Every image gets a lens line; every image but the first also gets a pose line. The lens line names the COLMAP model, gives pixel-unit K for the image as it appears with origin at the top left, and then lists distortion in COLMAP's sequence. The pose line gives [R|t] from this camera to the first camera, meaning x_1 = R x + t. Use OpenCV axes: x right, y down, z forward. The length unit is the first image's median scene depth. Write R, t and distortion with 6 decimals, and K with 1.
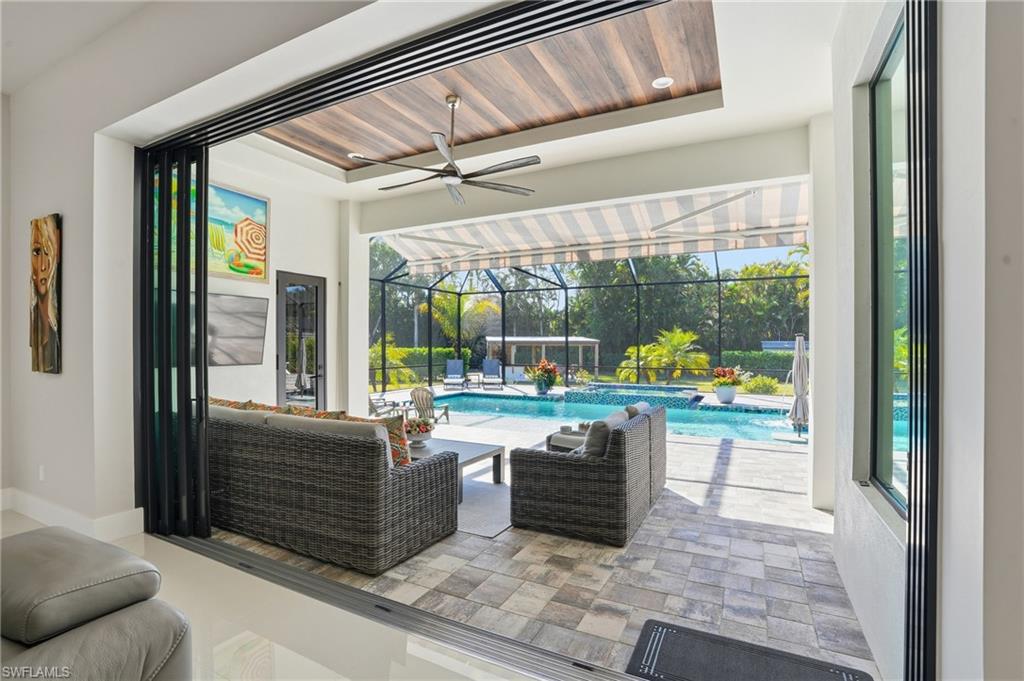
lens RADIAL K [[471.6, 0, 510.7], [0, 471.6, 341.7], [0, 0, 1]] dist [-0.072774, 0.023828]
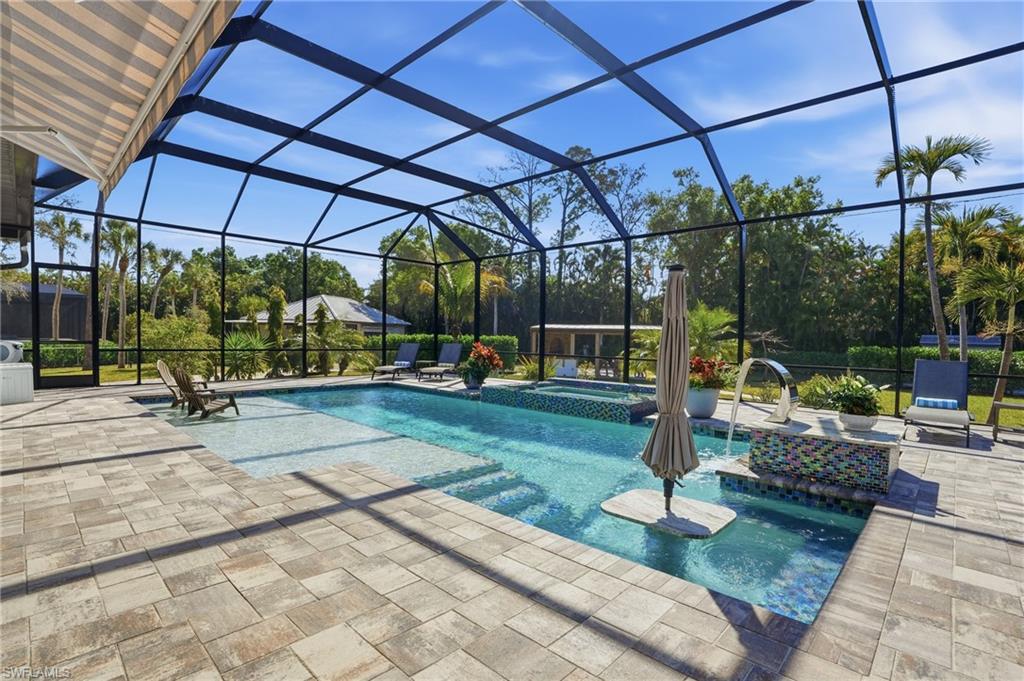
lens RADIAL K [[484.2, 0, 511.1], [0, 484.2, 343.4], [0, 0, 1]] dist [-0.066468, 0.025017]
pose [[0.958268, 0.021649, -0.285052, 0.291275], [-0.018155, 0.999724, 0.014896, 0.023859], [0.285296, -0.009099, 0.958396, 0.255858]]
